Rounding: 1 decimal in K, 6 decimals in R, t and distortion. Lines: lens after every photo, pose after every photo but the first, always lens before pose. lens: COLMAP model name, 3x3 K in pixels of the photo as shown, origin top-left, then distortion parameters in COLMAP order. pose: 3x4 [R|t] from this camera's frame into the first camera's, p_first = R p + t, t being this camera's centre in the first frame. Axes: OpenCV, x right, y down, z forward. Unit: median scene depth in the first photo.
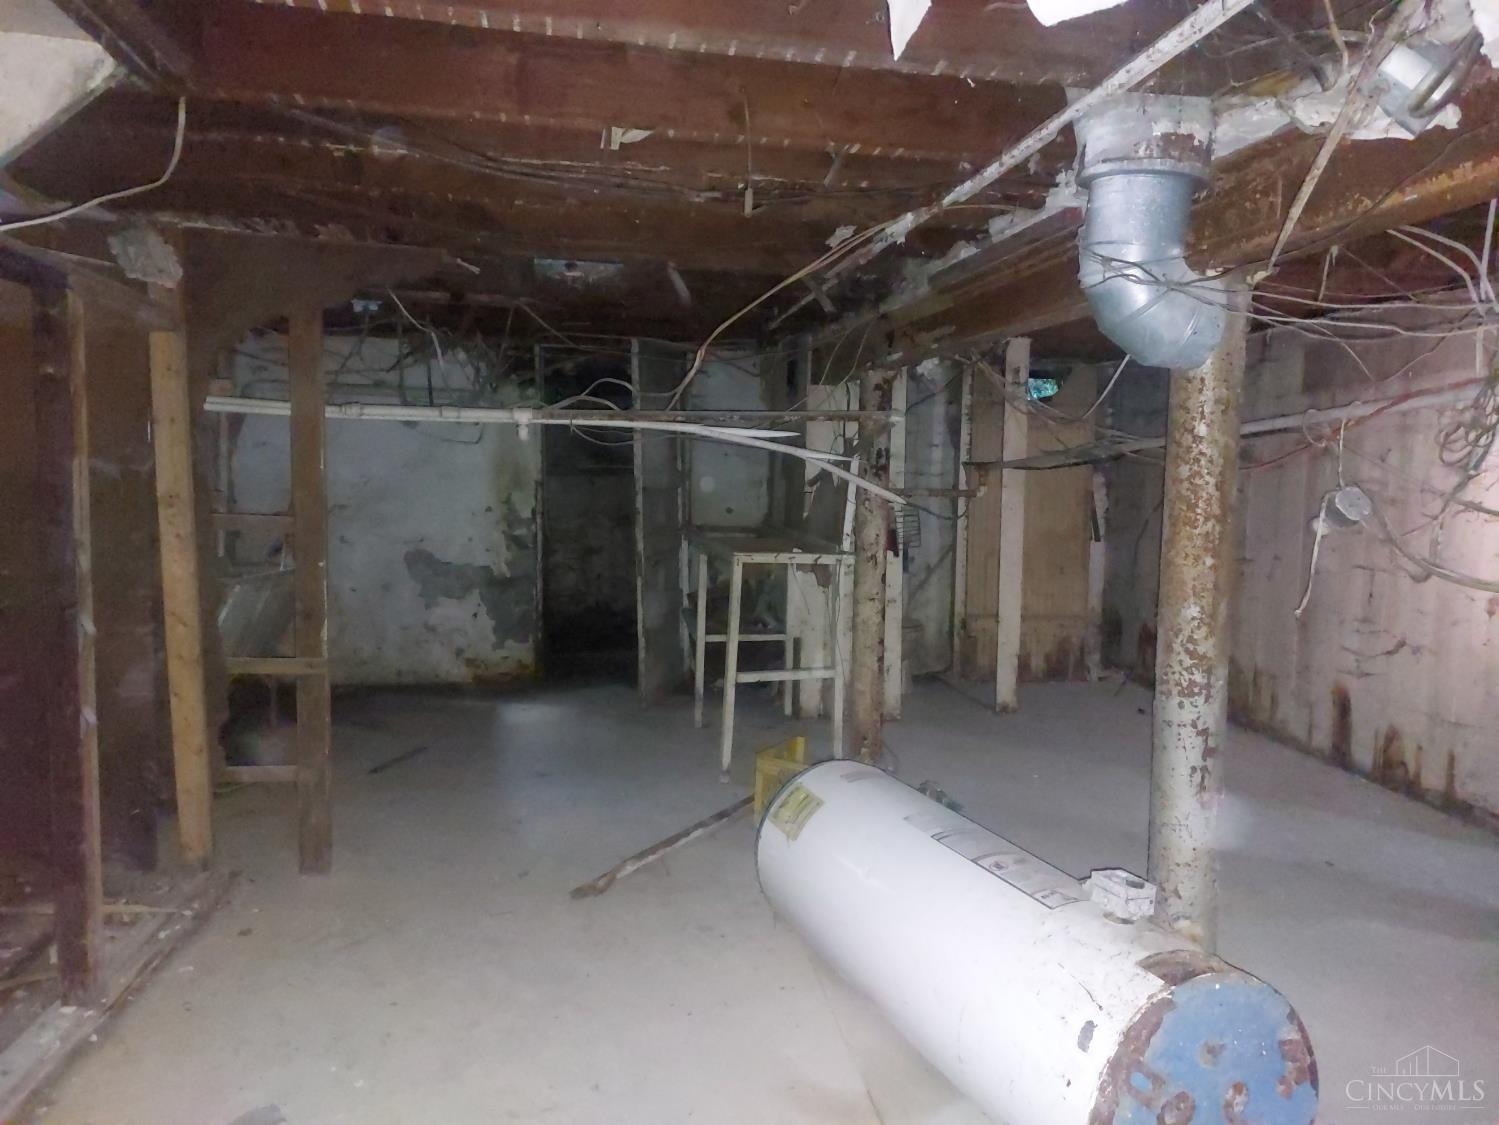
lens RADIAL K [[1061.7, 0, 748.8], [0, 1061.7, 559.7], [0, 0, 1]] dist [0.005858, 0.000817]
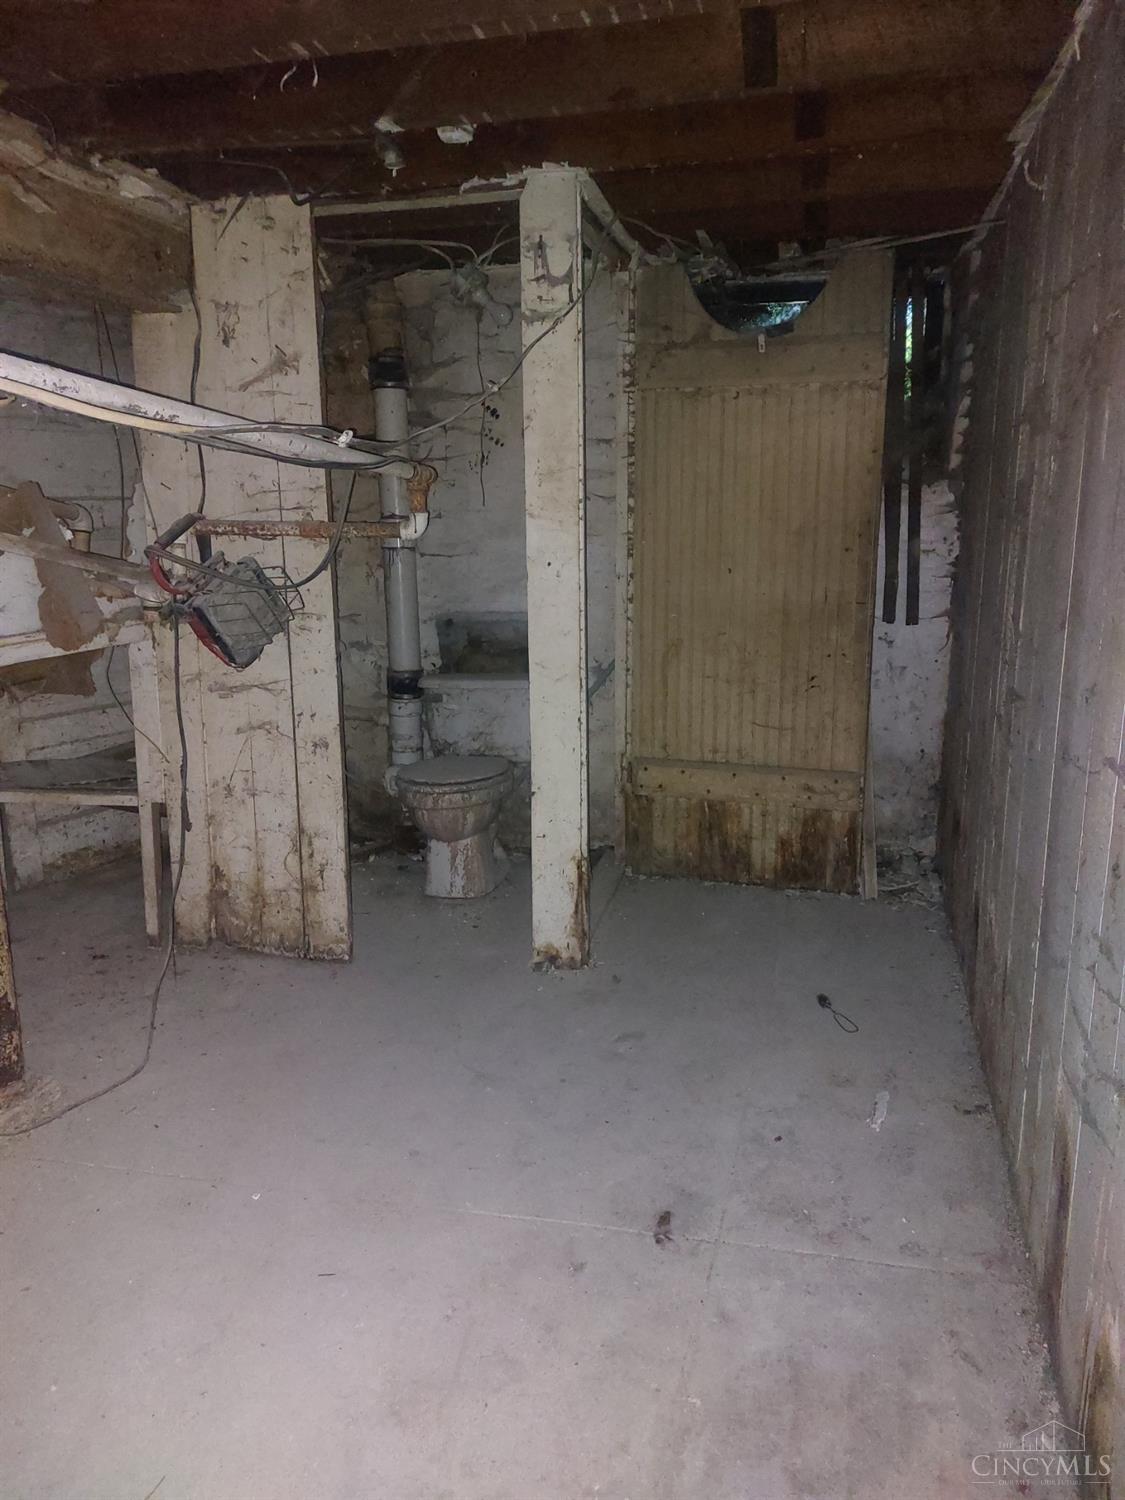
lens RADIAL K [[1062.4, 0, 563.9], [0, 1062.4, 750.8], [0, 0, 1]] dist [0.005858, 0.000817]
pose [[0.945363, 0.045792, -0.322789, 0.349333], [-0.015124, 0.995181, 0.096885, -0.006142], [0.325670, -0.086709, 0.941499, 0.461882]]
